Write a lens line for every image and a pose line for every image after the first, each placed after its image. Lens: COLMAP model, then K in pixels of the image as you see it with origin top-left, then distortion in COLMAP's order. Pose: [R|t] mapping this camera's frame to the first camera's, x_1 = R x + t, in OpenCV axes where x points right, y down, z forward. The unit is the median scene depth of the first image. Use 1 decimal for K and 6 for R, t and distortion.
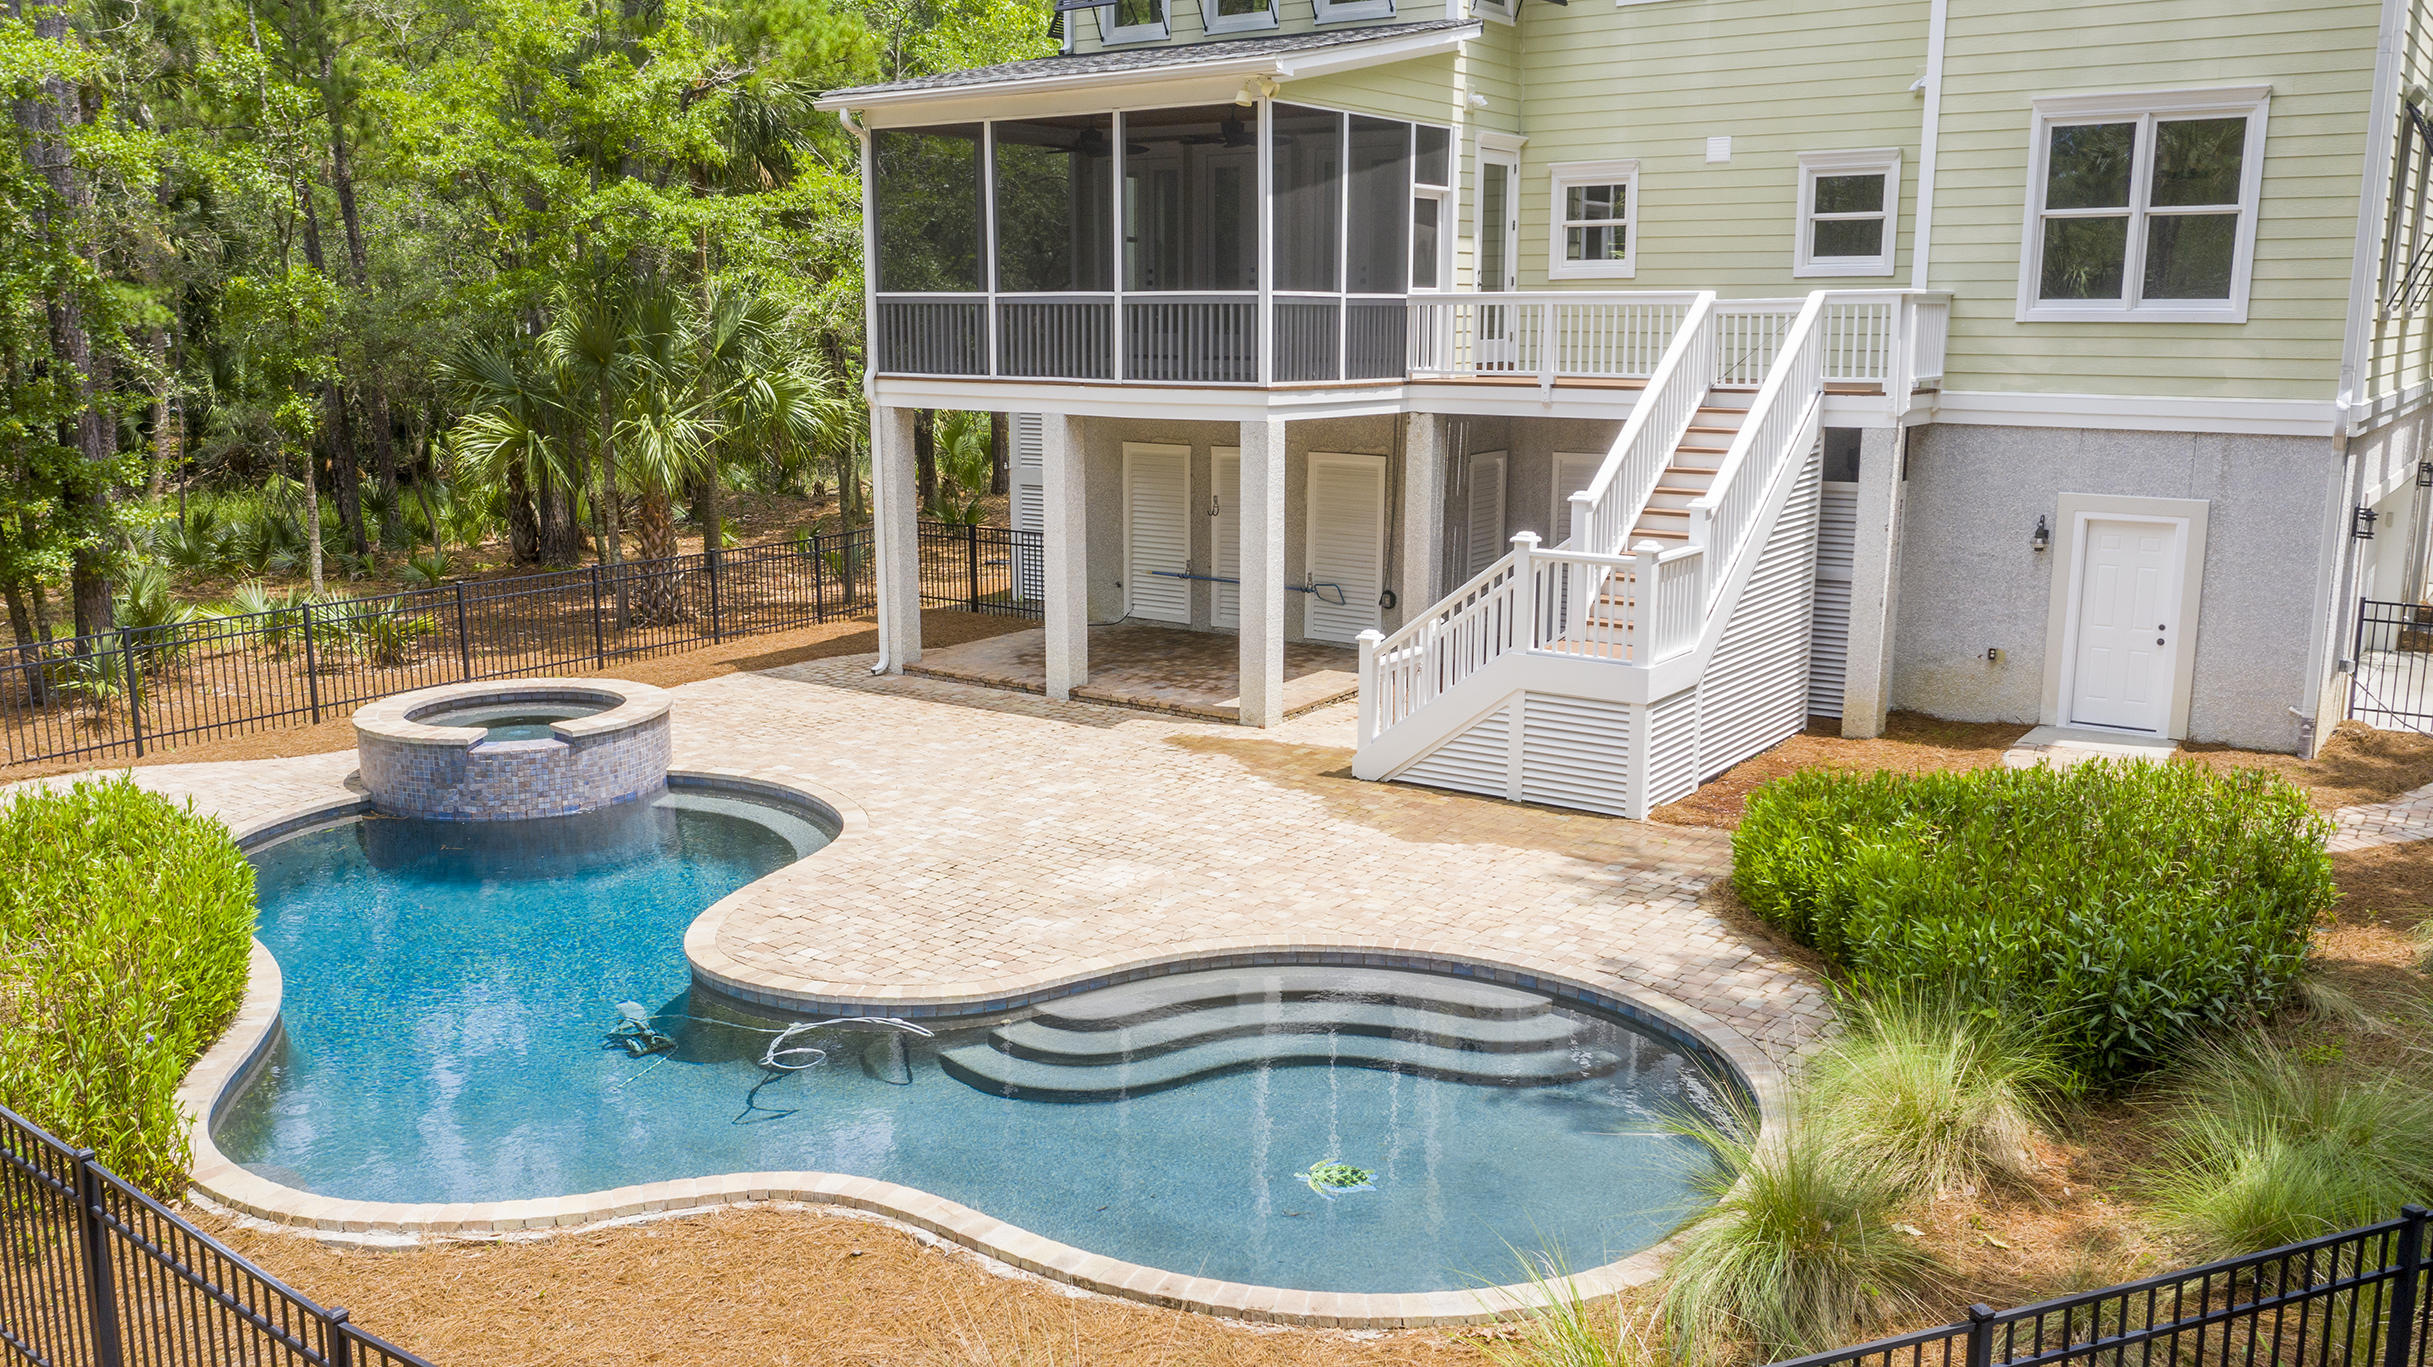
lens RADIAL K [[1929.7, 0, 1207.9], [0, 1929.7, 697.6], [0, 0, 1]] dist [-0.007937, 0.016438]
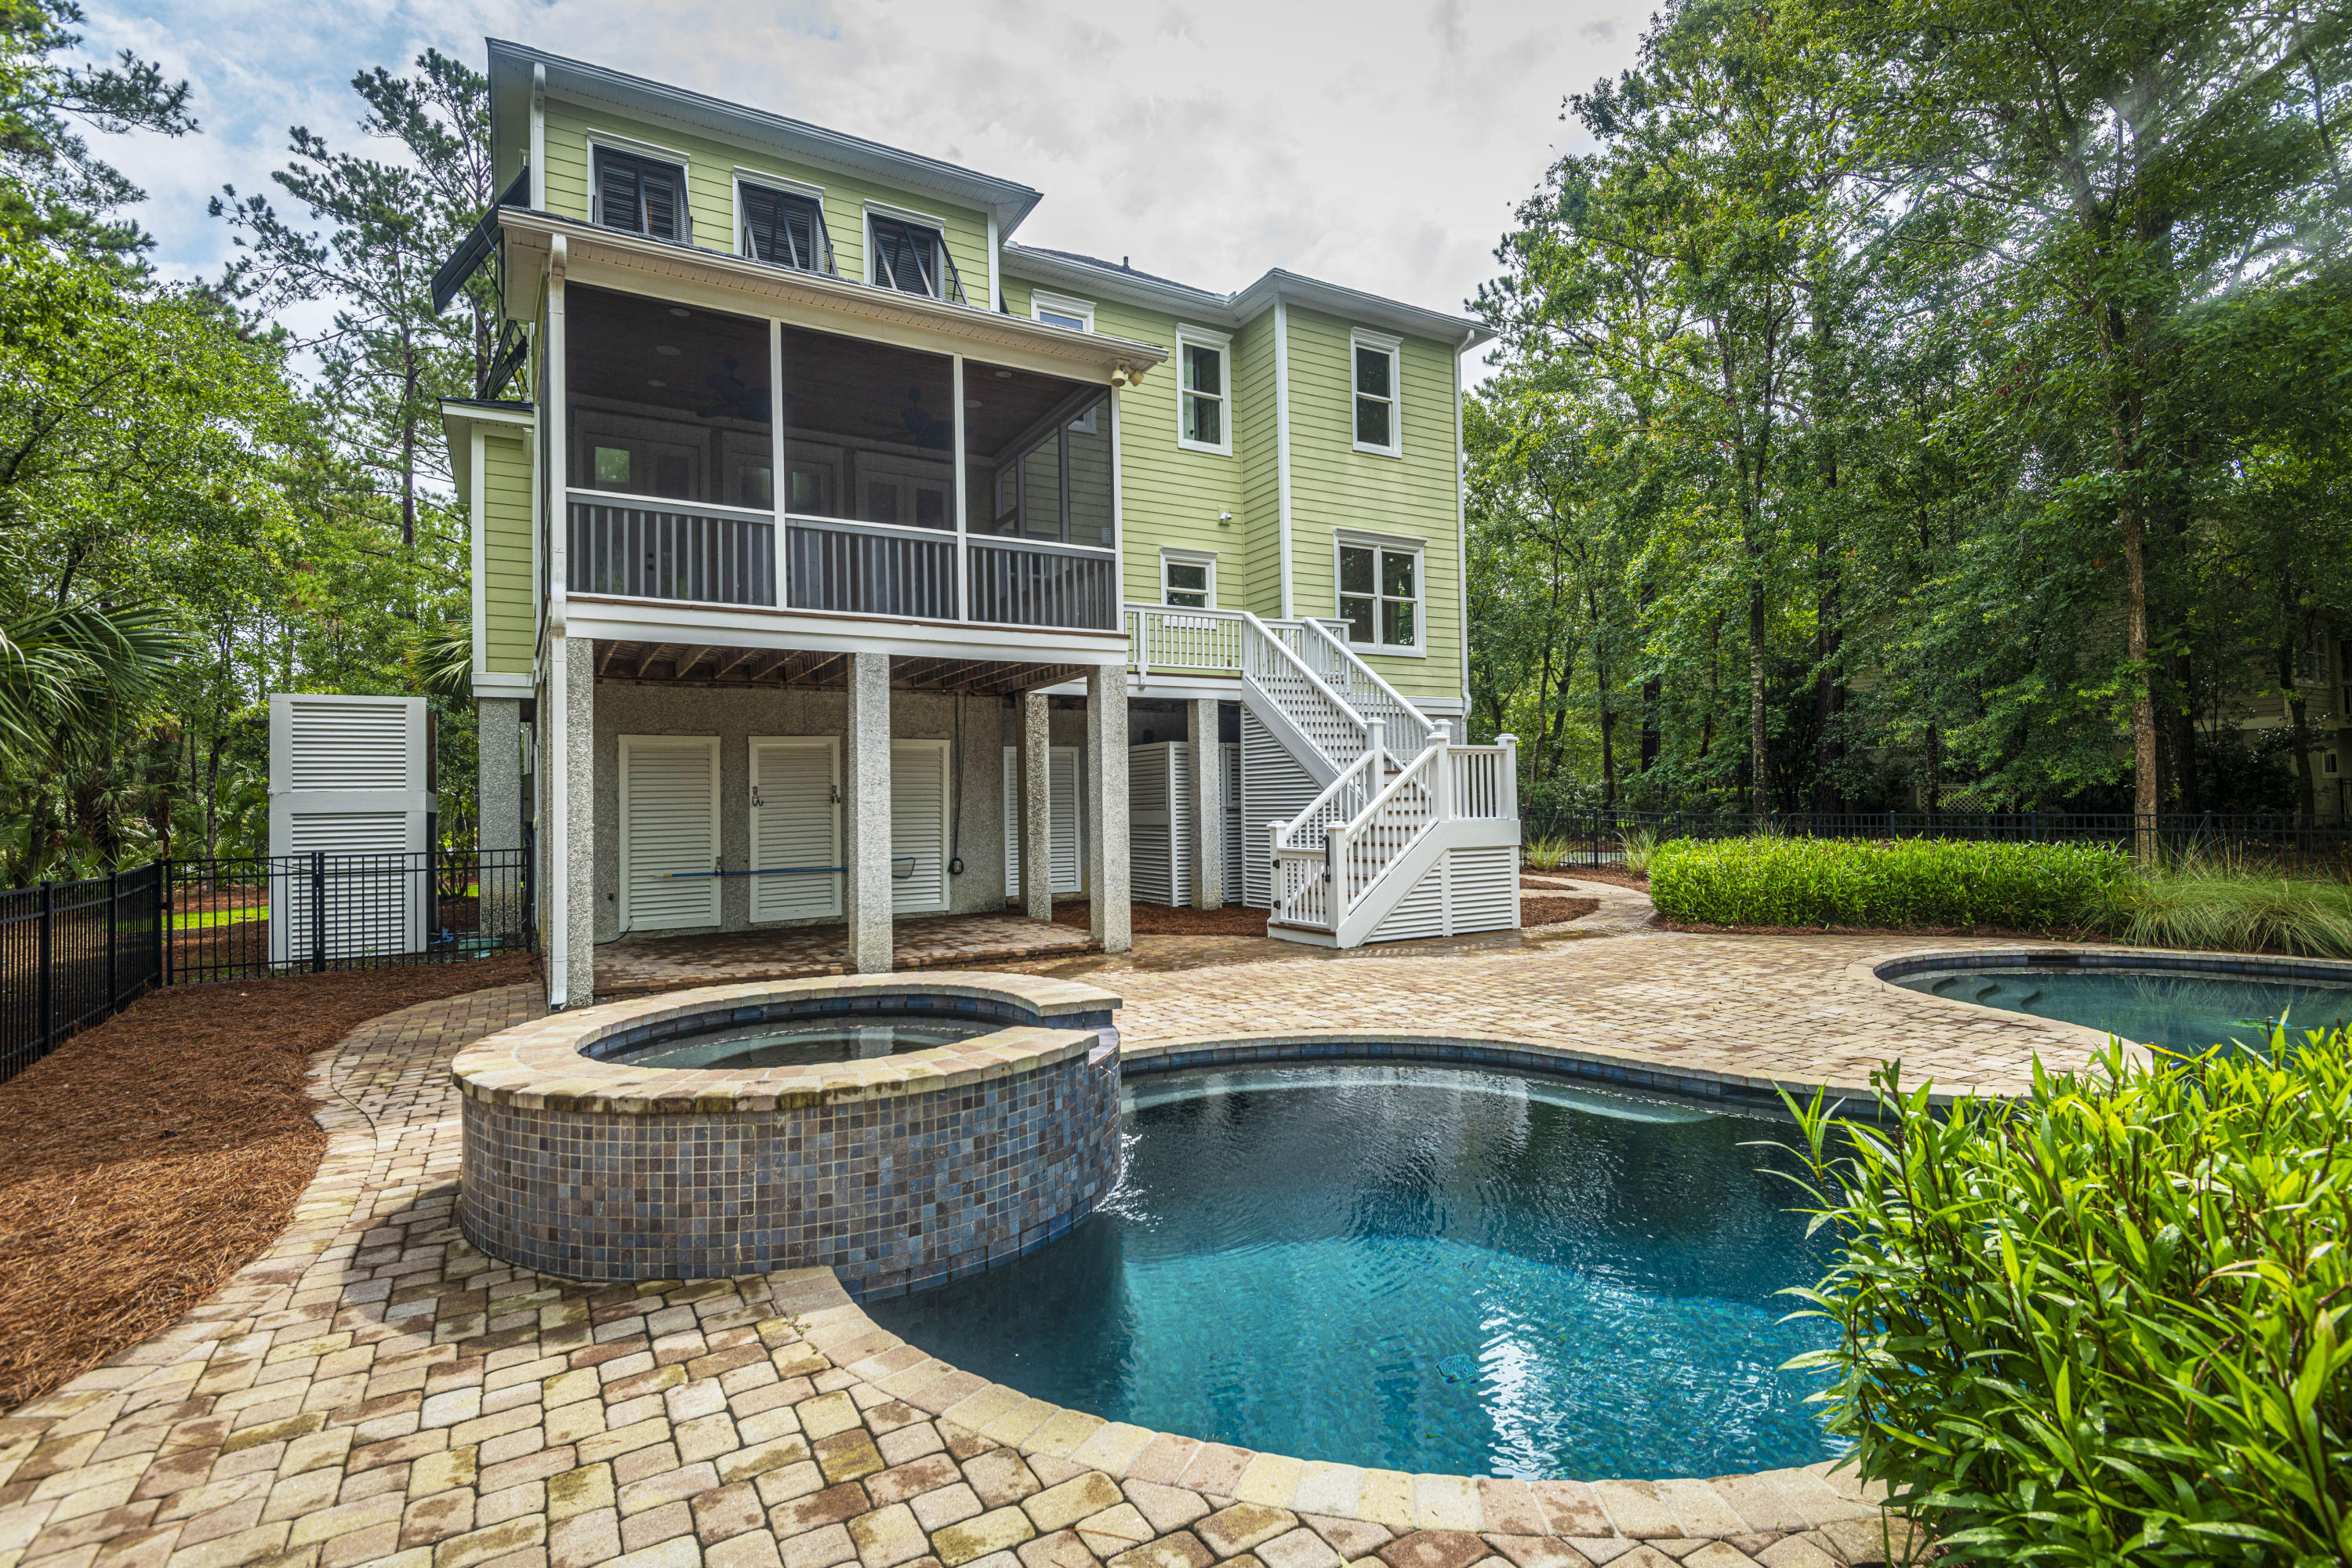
lens RADIAL K [[1116.9, 0, 1176.2], [0, 1116.9, 780.0], [0, 0, 1]] dist [0.019479, 0.000020]
pose [[0.410913, 0.012295, 0.911592, -0.529473], [0.202054, 0.973814, -0.104213, -0.006511], [-0.889002, 0.227014, 0.397669, 0.719296]]
